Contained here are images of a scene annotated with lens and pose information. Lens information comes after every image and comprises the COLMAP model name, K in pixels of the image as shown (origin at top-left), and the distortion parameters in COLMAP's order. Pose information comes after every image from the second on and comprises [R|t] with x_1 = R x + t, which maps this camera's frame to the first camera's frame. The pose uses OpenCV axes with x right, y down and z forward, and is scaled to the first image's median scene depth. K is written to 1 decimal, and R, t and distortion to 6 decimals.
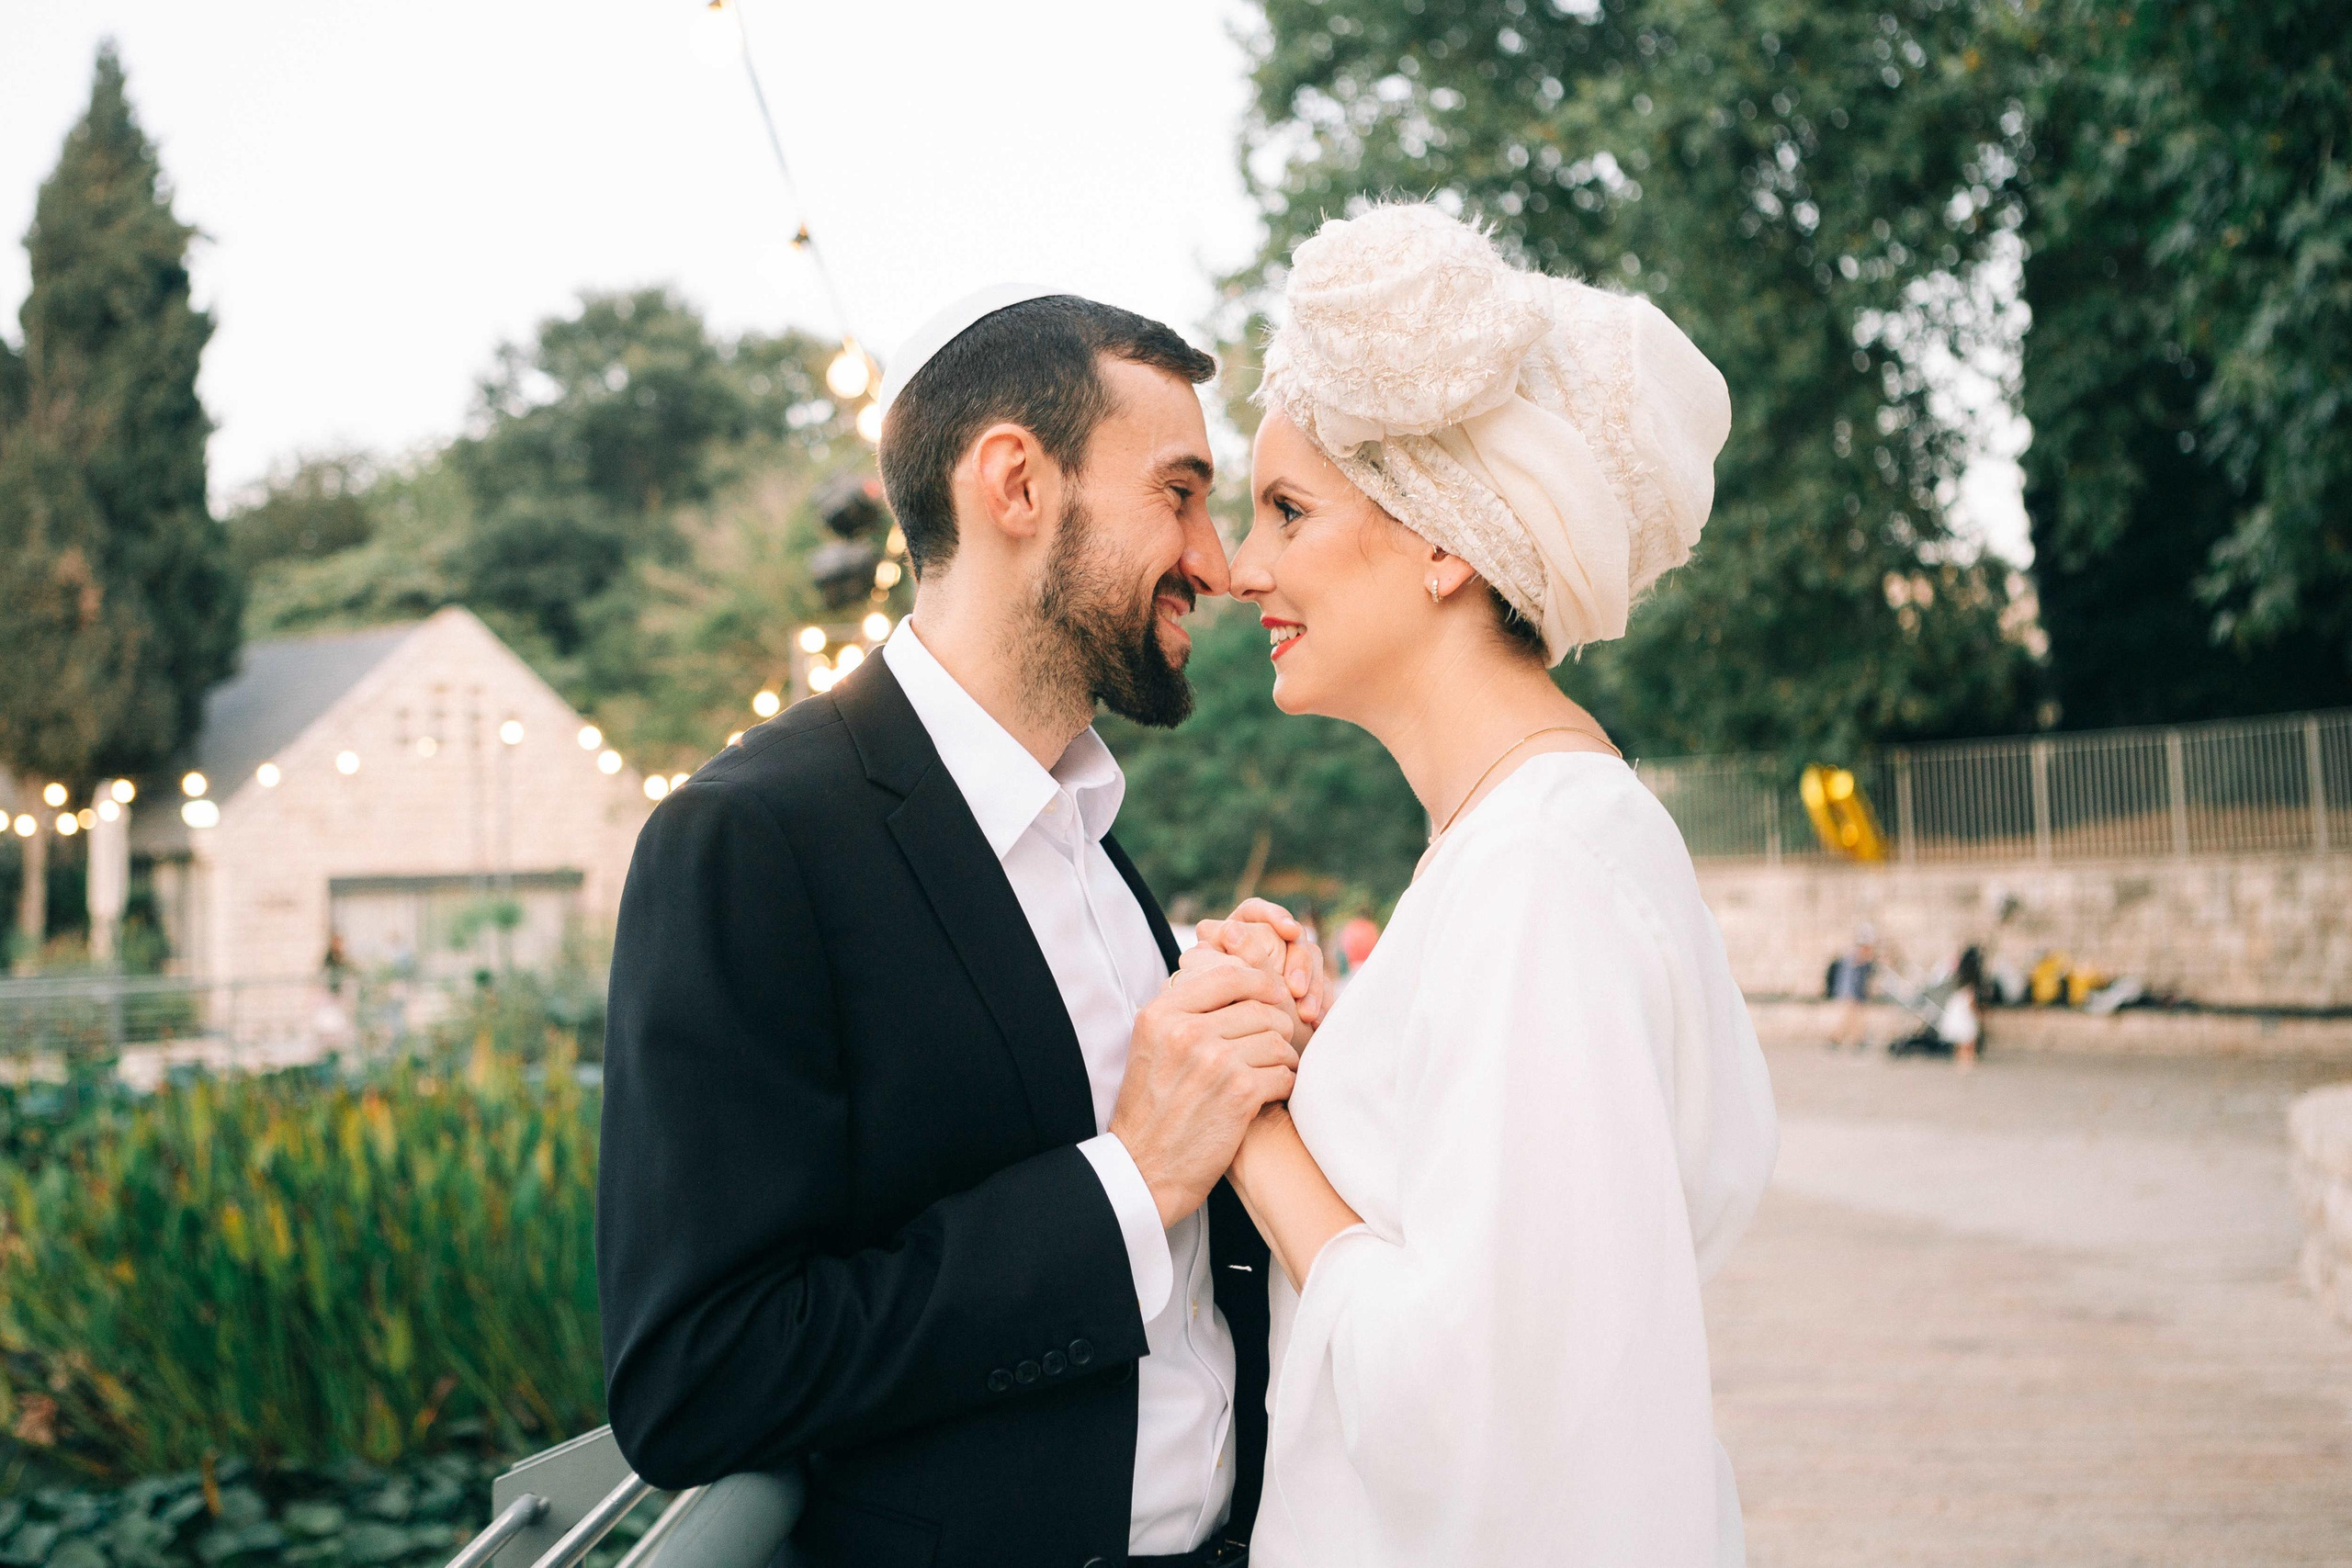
lens RADIAL K [[2578.2, 0, 1148.9], [0, 2578.2, 734.7], [0, 0, 1]] dist [0.053990, 0.000000]
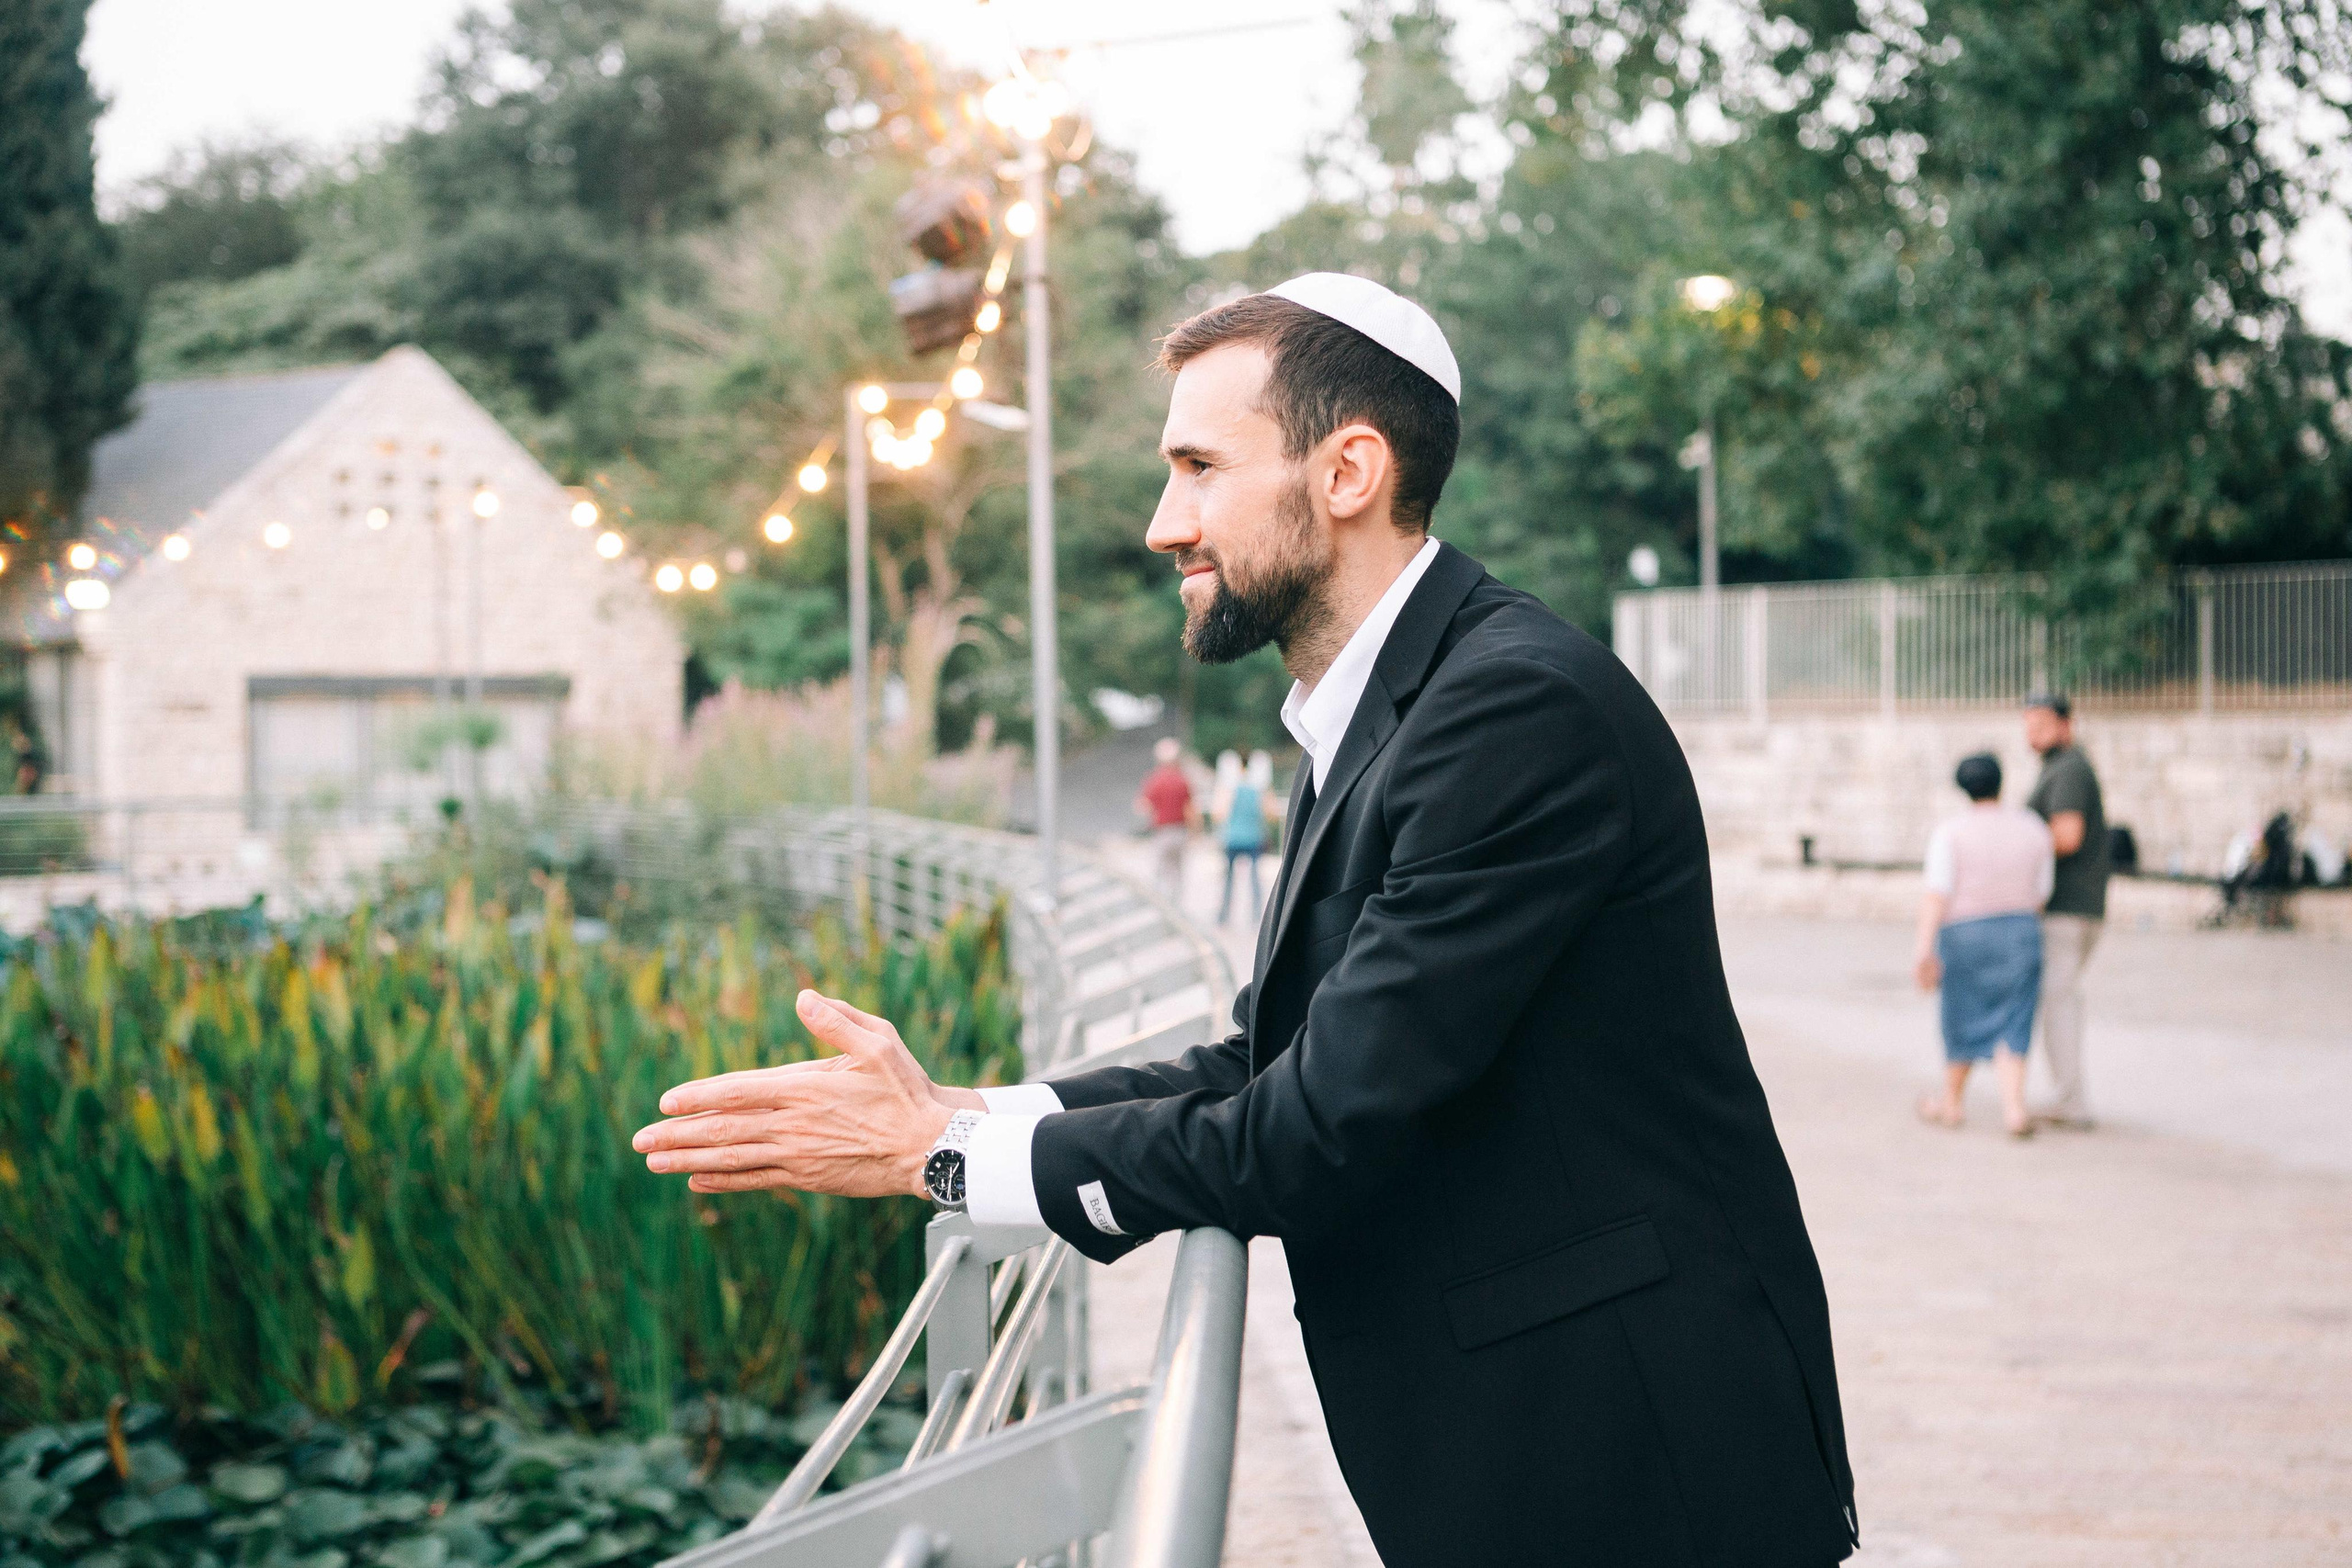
lens RADIAL K [[3130.9, 0, 1302.6], [0, 3130.9, 759.9], [0, 0, 1]] dist [0.117695, 0.000000]
pose [[0.999539, 0.025432, 0.016556, -0.006539], [-0.026570, 0.997008, 0.072595, 0.000431], [-0.014661, -0.073001, 0.997224, 0.012528]]
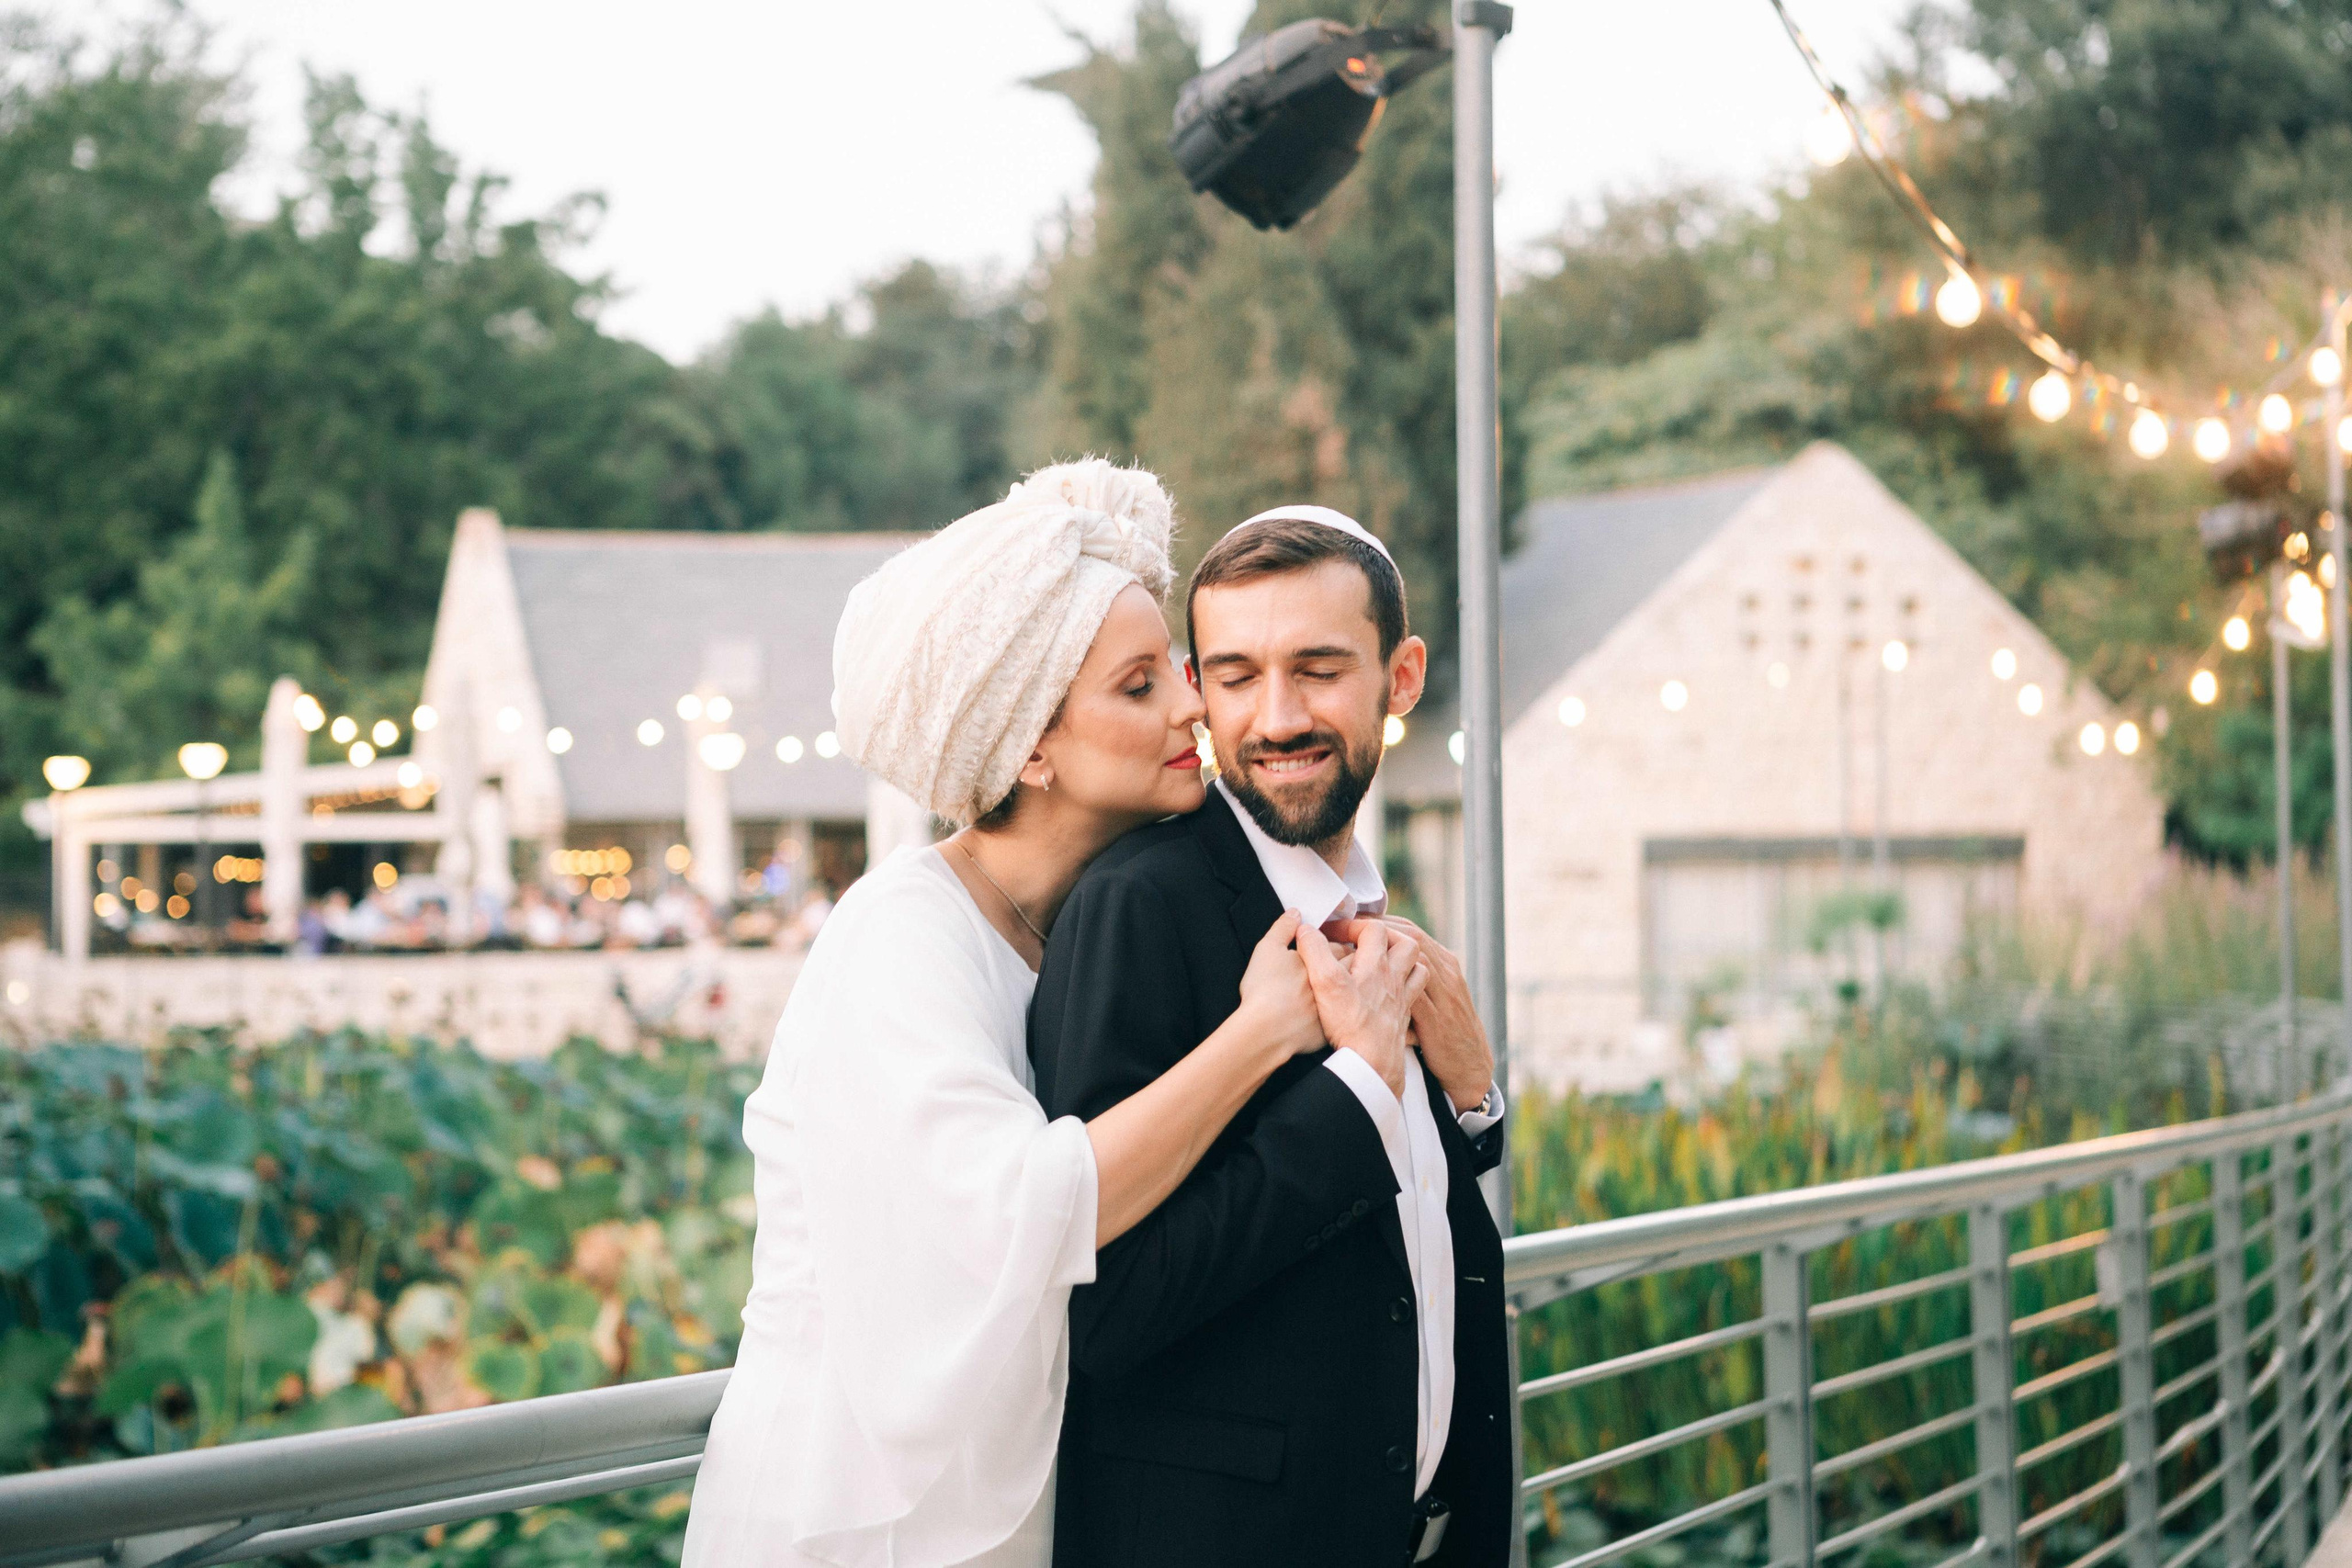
lens RADIAL K [[4332.6, 0, 1105.9], [0, 4332.6, 784.1], [0, 0, 1]] dist [0.392334, 0.000000]
pose [[0.909715, 0.012749, -0.415037, 0.059228], [0.005915, 0.999029, 0.043653, -0.018666], [0.415191, -0.042167, 0.908757, -0.194898]]
